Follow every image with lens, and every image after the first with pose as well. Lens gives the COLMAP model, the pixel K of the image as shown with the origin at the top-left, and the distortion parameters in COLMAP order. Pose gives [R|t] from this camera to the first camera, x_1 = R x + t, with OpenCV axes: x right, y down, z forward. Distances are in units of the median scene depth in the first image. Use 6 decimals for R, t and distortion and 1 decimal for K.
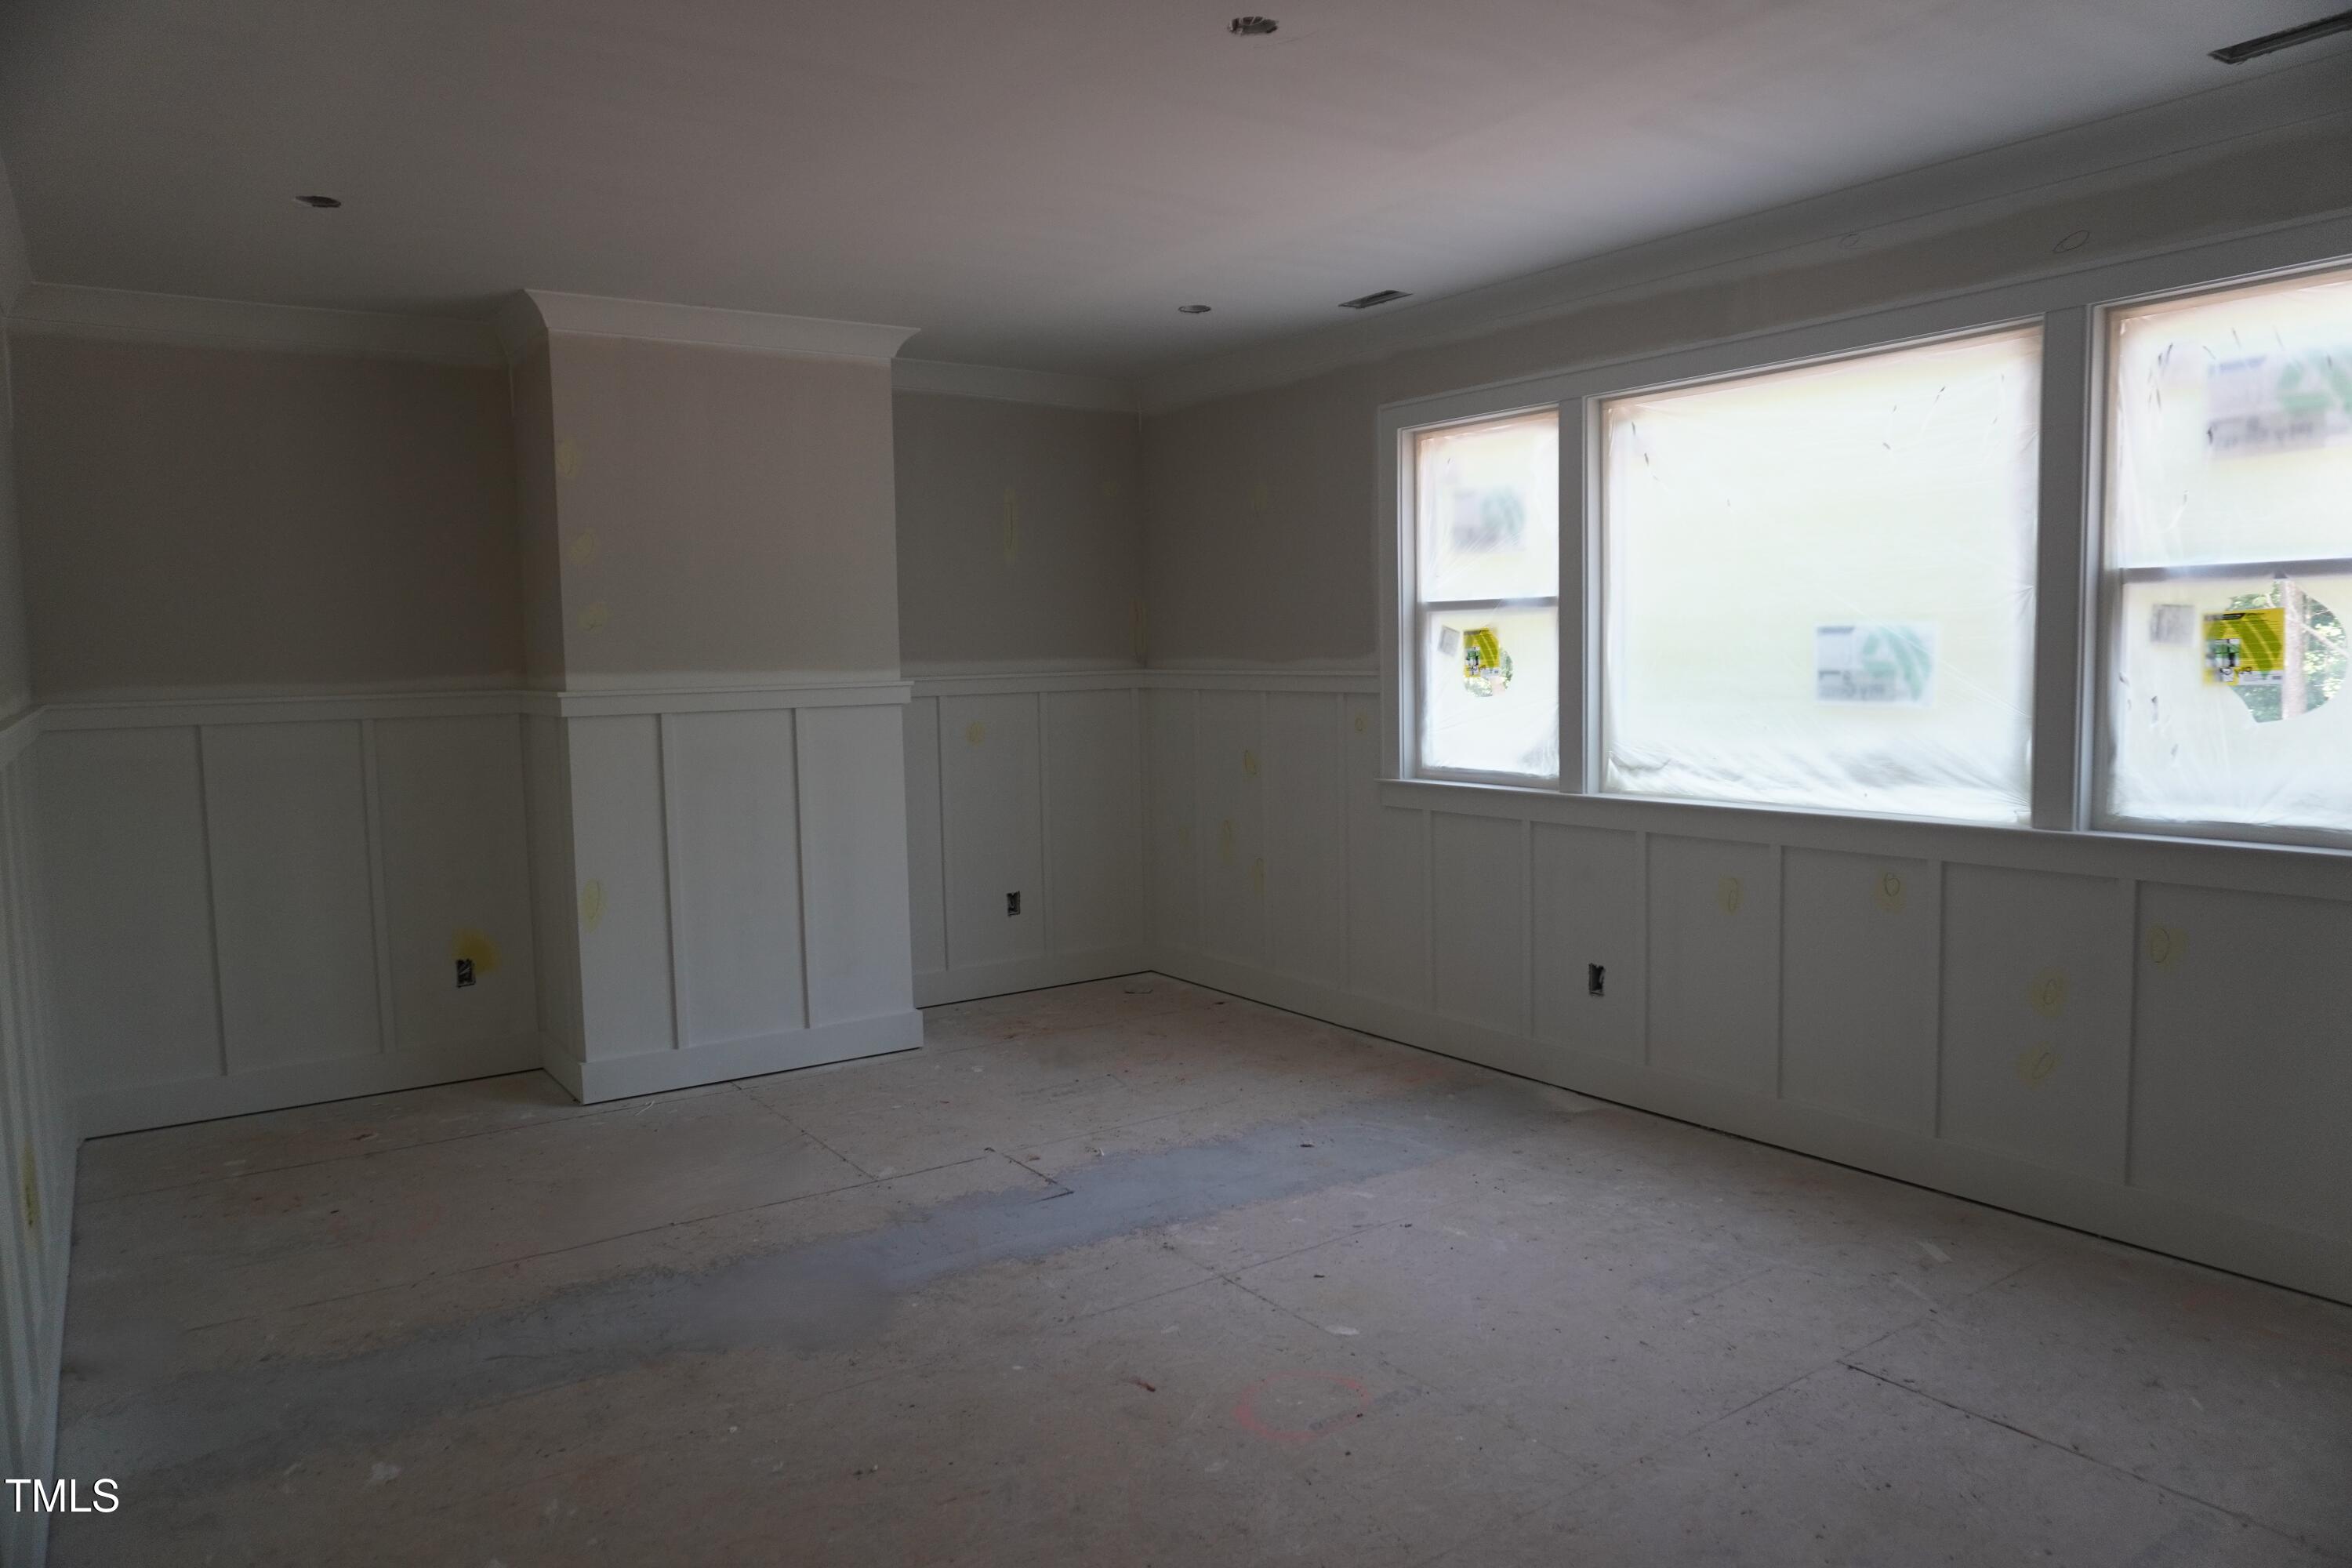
lens RADIAL K [[1530.3, 0, 1176.0], [0, 1530.3, 784.0], [0, 0, 1]] dist [0.001743, 0.001422]
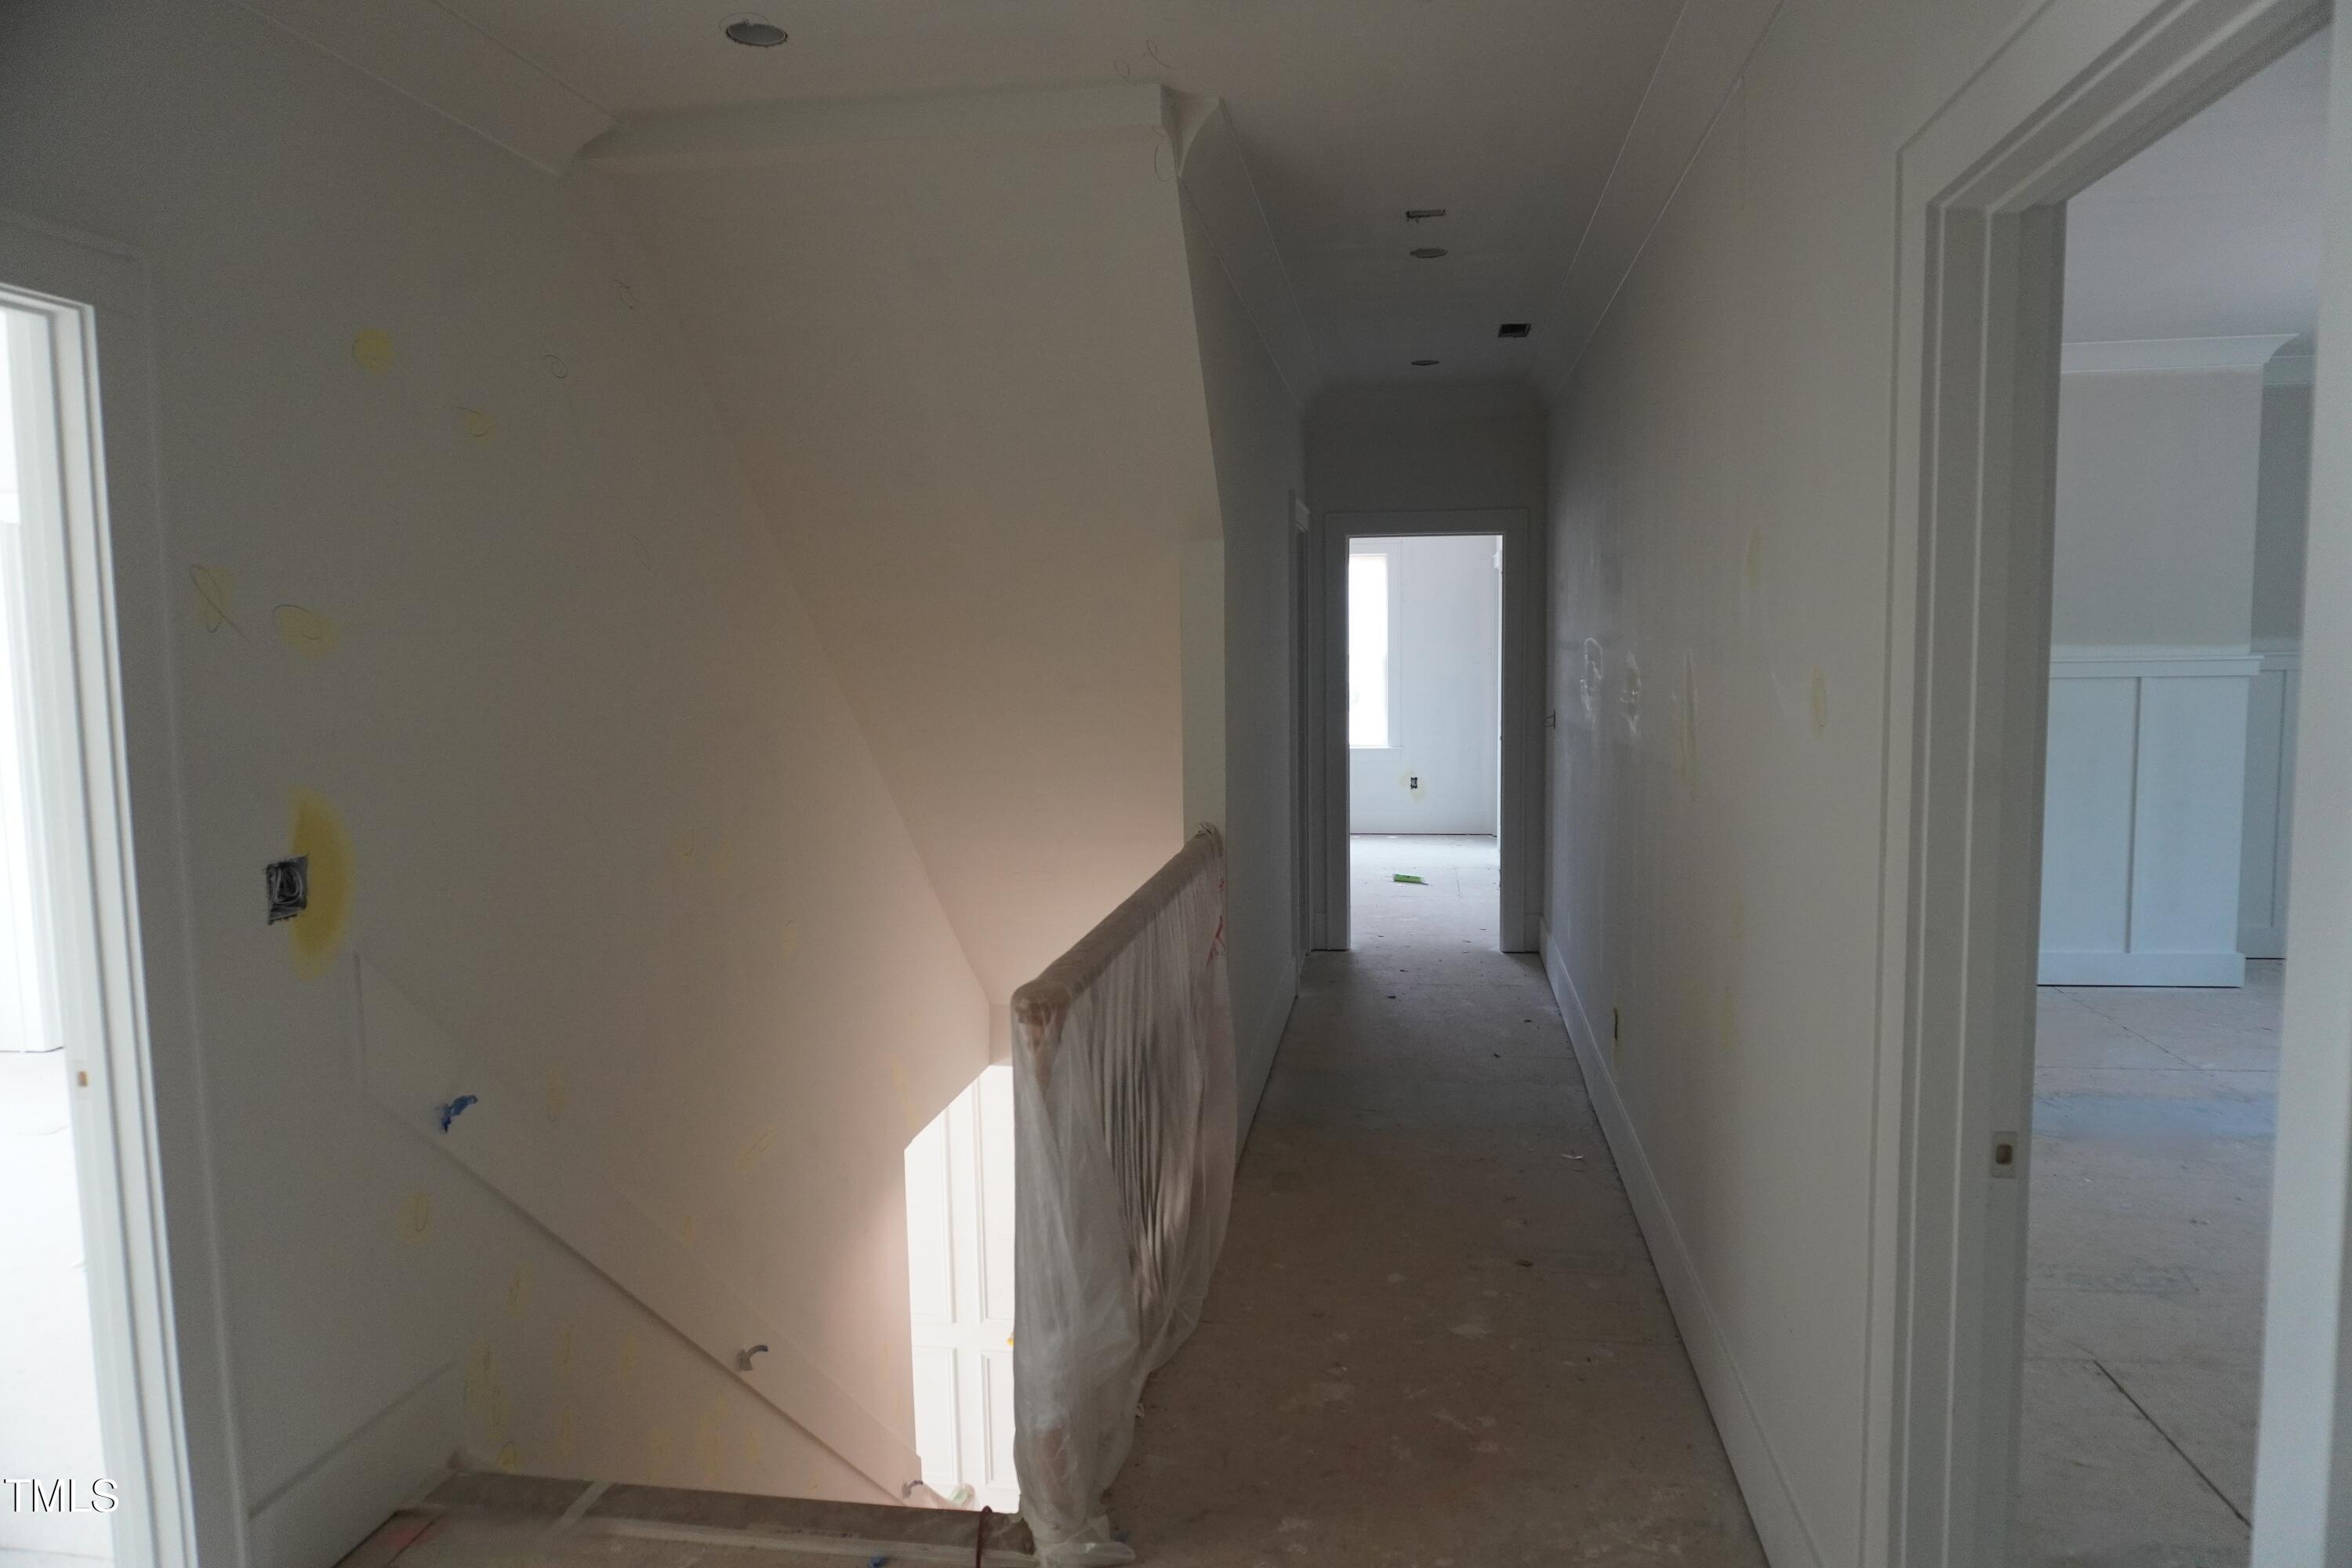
lens RADIAL K [[1530.3, 0, 1176.0], [0, 1530.3, 784.0], [0, 0, 1]] dist [0.001743, 0.001422]
pose [[0.722429, 0.072981, -0.687583, 0.027573], [-0.060069, 0.997279, 0.042740, 0.024876], [0.688831, 0.010425, 0.724847, -0.335885]]
